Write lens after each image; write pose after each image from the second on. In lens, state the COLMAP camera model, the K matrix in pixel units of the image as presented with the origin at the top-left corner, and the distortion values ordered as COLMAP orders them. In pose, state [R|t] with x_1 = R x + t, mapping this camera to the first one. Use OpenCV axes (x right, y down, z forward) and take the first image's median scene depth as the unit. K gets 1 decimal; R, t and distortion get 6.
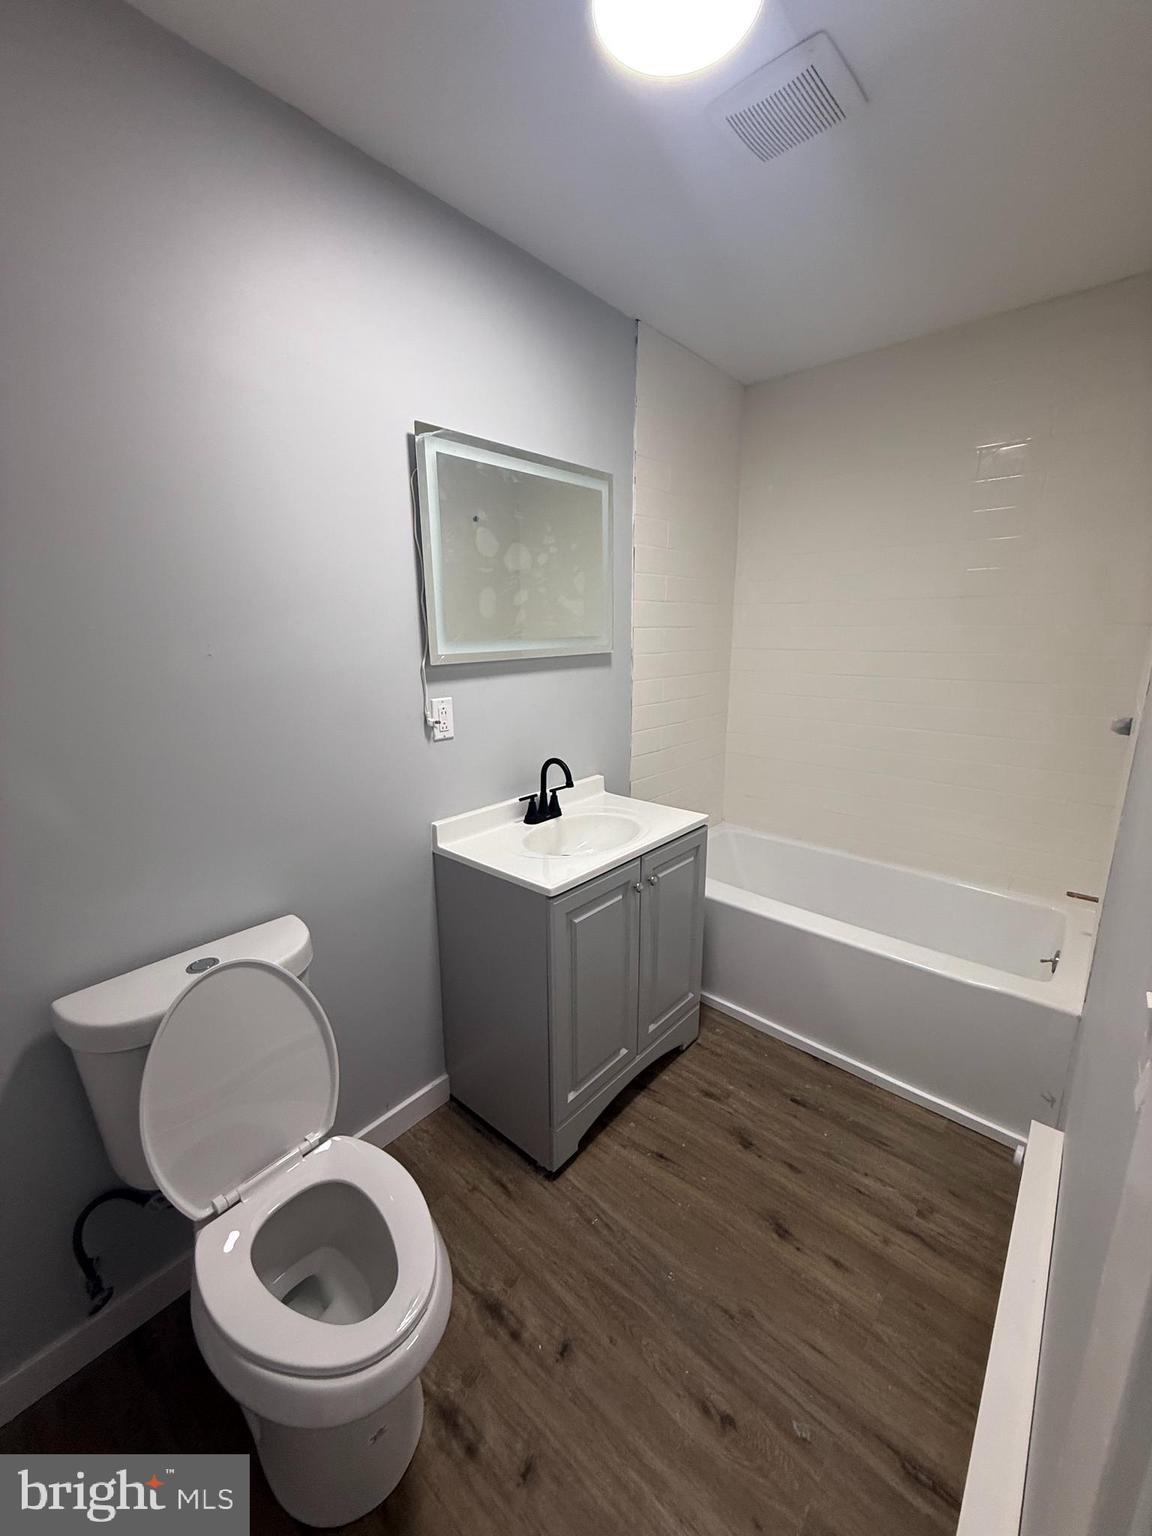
lens RADIAL K [[609.9, 0, 575.3], [0, 609.9, 763.3], [0, 0, 1]] dist [-0.000875, -0.000052]
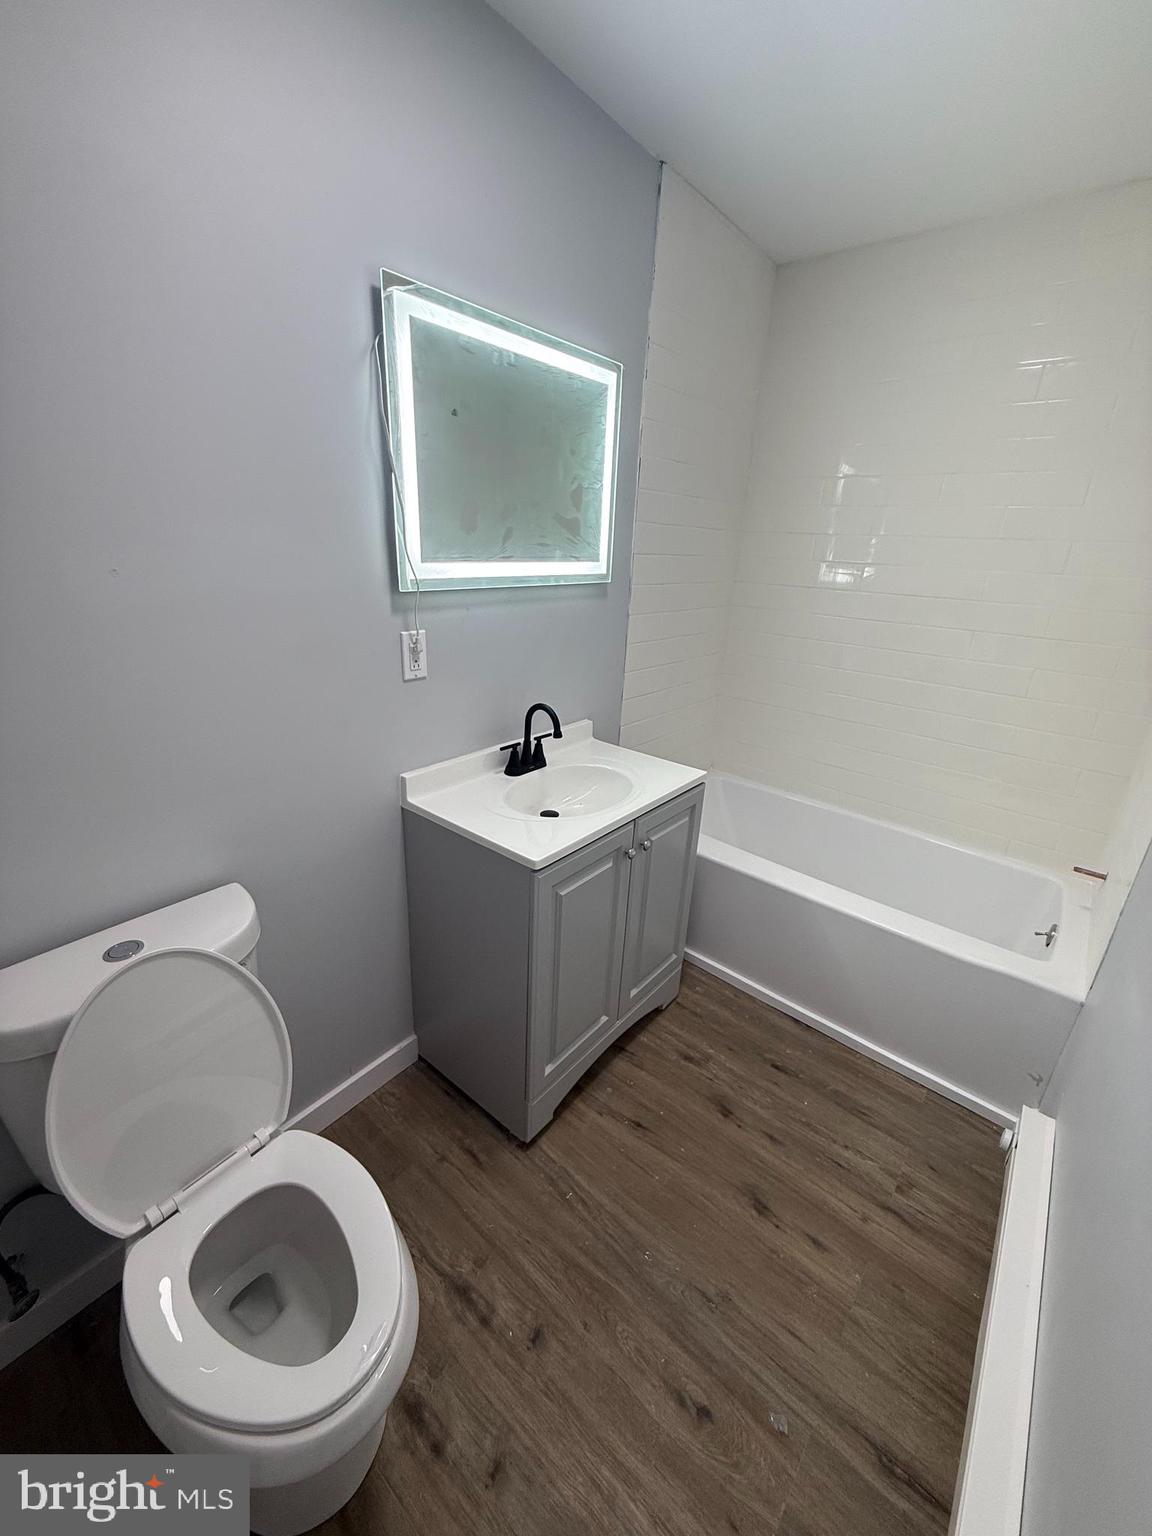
lens RADIAL K [[609.9, 0, 575.3], [0, 609.9, 763.3], [0, 0, 1]] dist [-0.000875, -0.000052]
pose [[0.998175, 0.037243, 0.047529, -0.031095], [-0.043062, 0.990847, 0.127935, -0.049550], [-0.042329, -0.129748, 0.990643, 0.142569]]
